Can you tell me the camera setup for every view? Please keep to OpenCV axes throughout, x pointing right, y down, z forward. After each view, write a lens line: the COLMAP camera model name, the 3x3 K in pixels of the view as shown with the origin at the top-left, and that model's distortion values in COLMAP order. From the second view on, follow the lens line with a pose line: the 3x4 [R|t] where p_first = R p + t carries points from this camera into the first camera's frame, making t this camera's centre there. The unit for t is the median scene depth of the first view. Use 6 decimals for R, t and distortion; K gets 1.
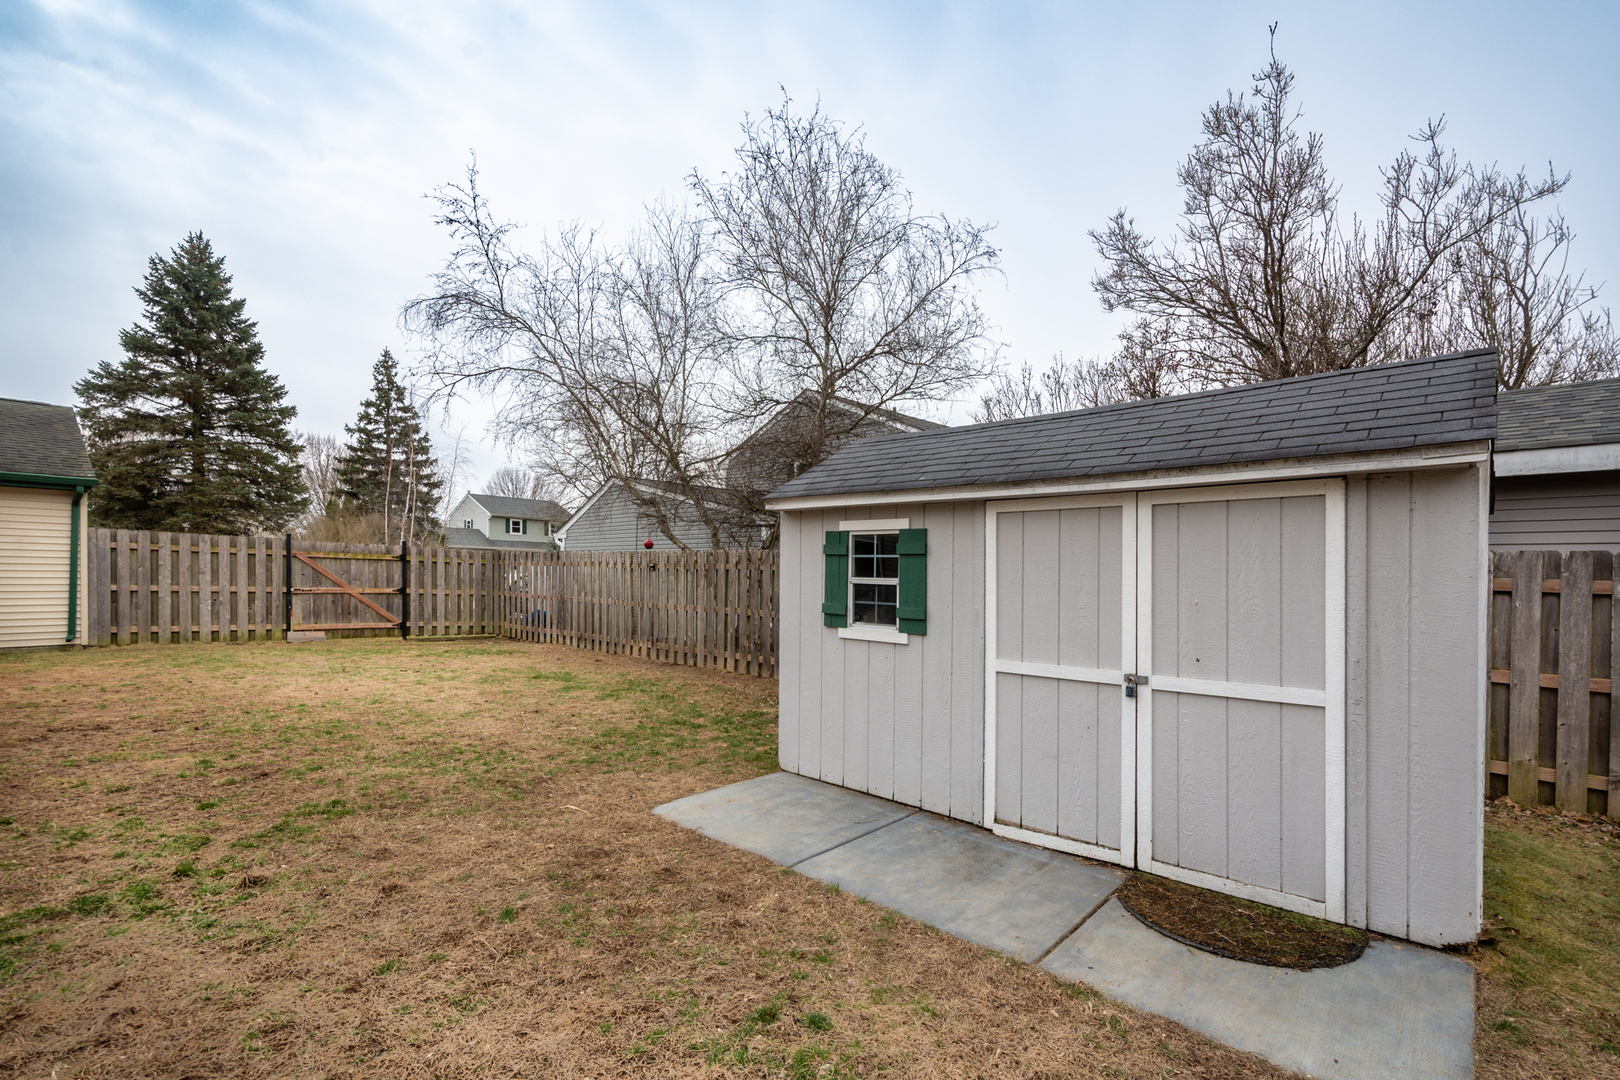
lens RADIAL K [[730.3, 0, 819.2], [0, 730.3, 601.5], [0, 0, 1]] dist [-0.000559, 0.000268]
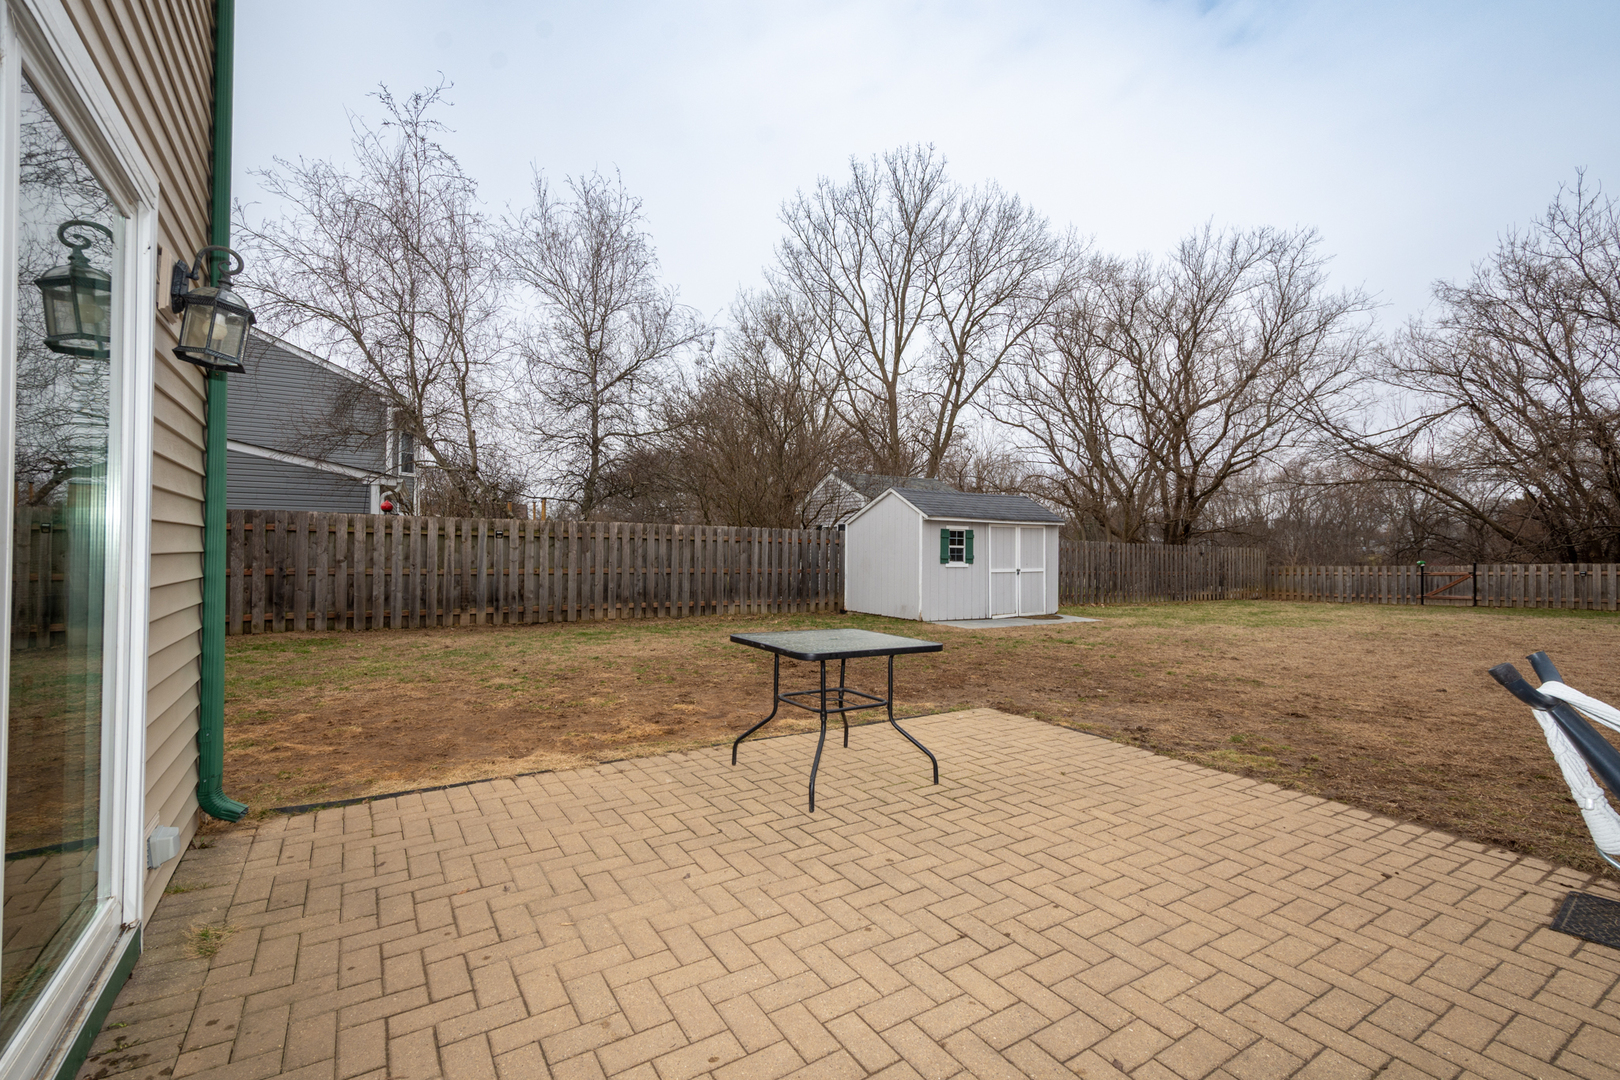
lens RADIAL K [[709.6, 0, 810.0], [0, 709.6, 540.0], [0, 0, 1]] dist [0.004423, 0.000451]
pose [[0.285901, -0.003618, 0.958252, -1.001115], [0.028879, 0.999571, -0.004842, -0.020599], [-0.957824, 0.029058, 0.285883, 0.264322]]
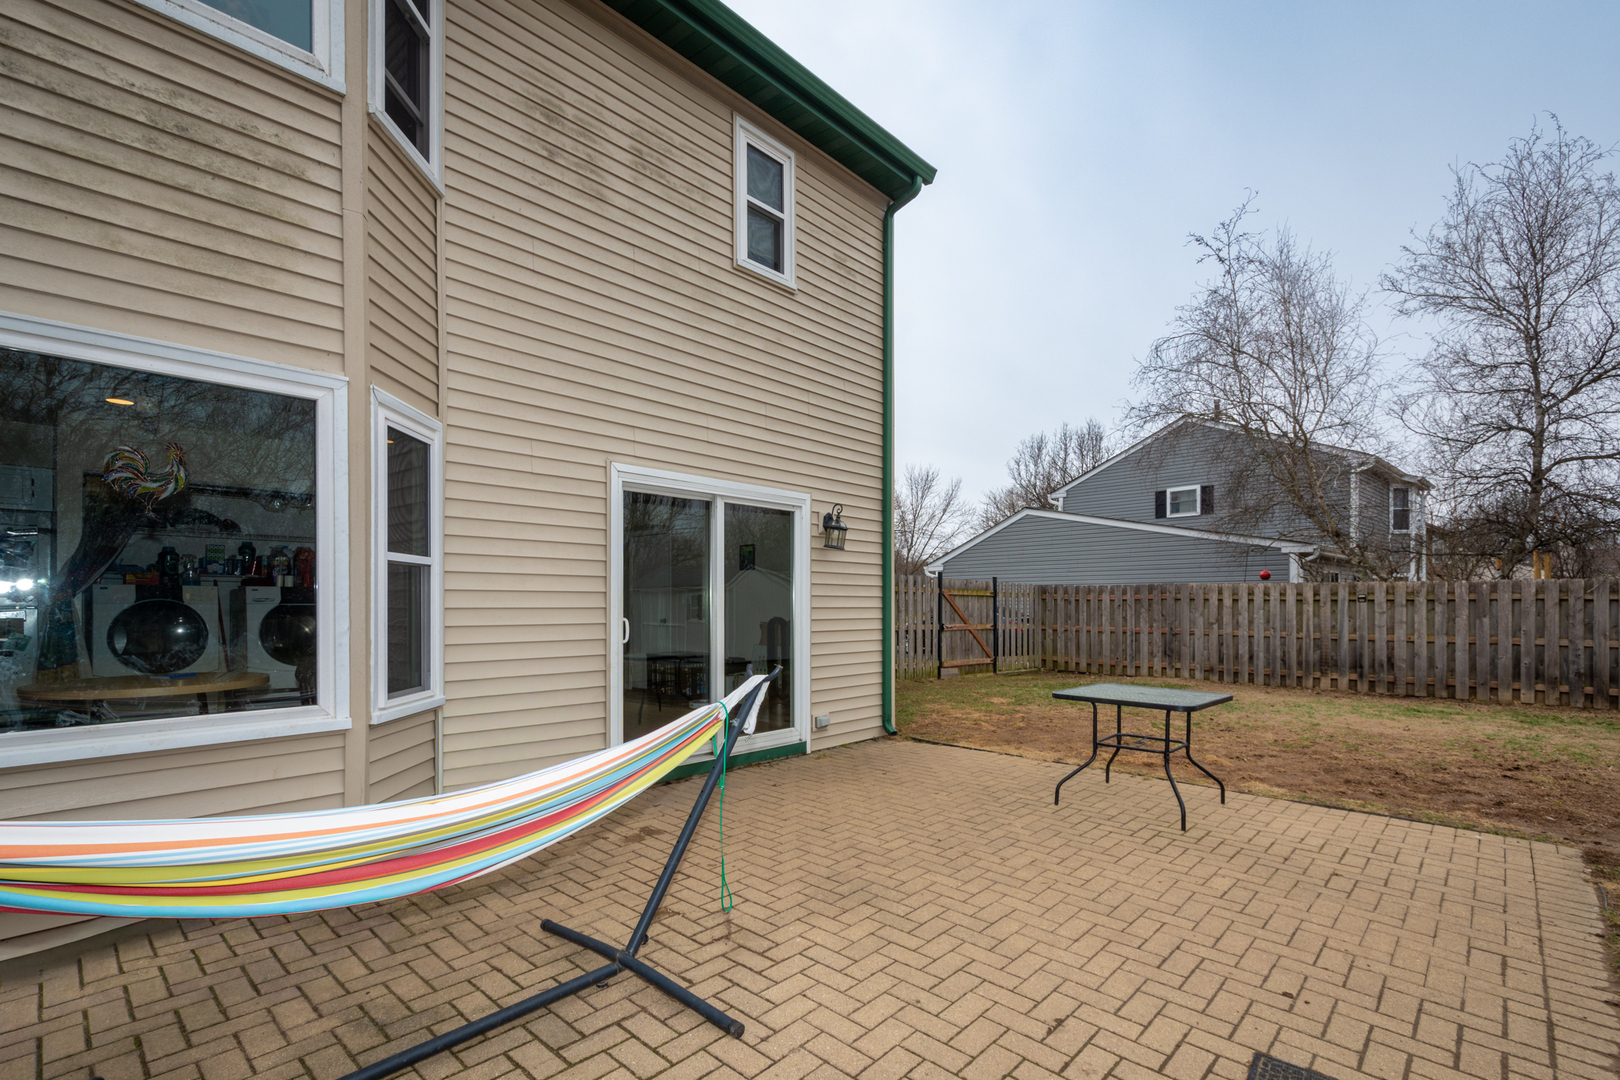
lens RADIAL K [[730.3, 0, 819.2], [0, 730.3, 601.5], [0, 0, 1]] dist [-0.000559, 0.000268]
pose [[0.999113, -0.017725, -0.038187, -0.869014], [0.016242, 0.999115, -0.038806, -0.015621], [0.038841, 0.038152, 0.998517, -0.026142]]
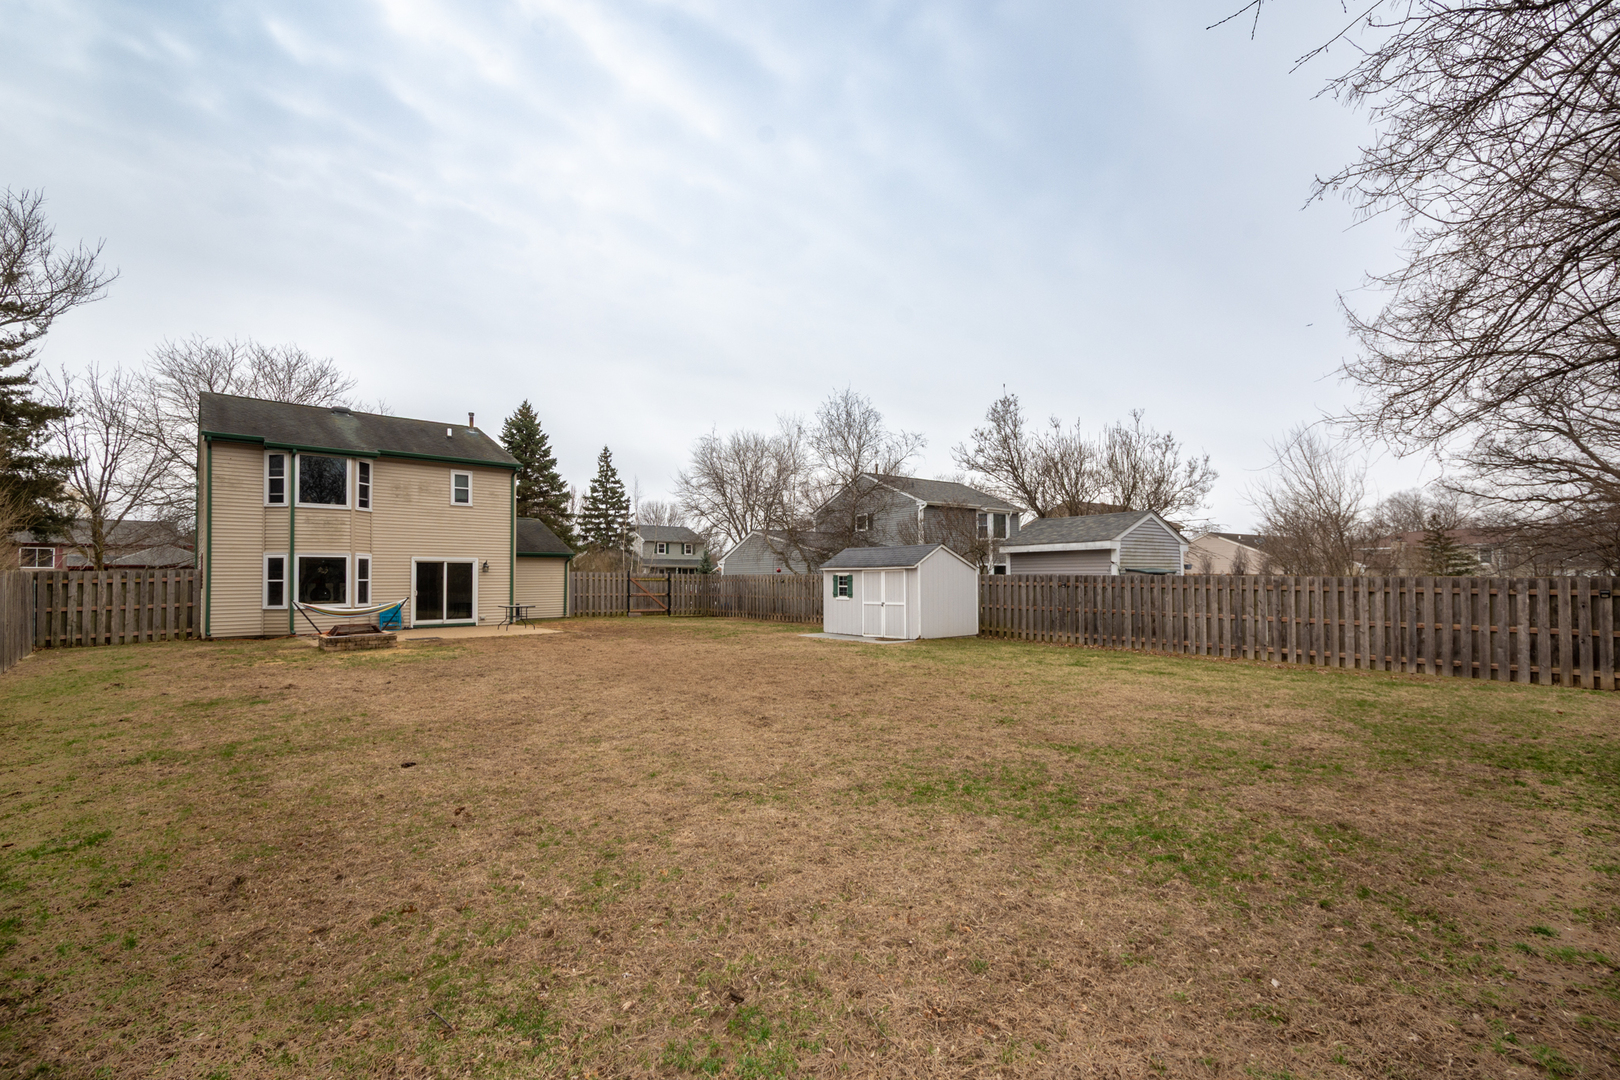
lens RADIAL K [[709.6, 0, 810.0], [0, 709.6, 540.0], [0, 0, 1]] dist [0.004423, 0.000451]
pose [[0.989036, -0.031715, -0.144226, 0.180511], [0.018446, 0.995549, -0.092426, 0.030874], [0.146515, 0.088752, 0.985219, -1.175943]]
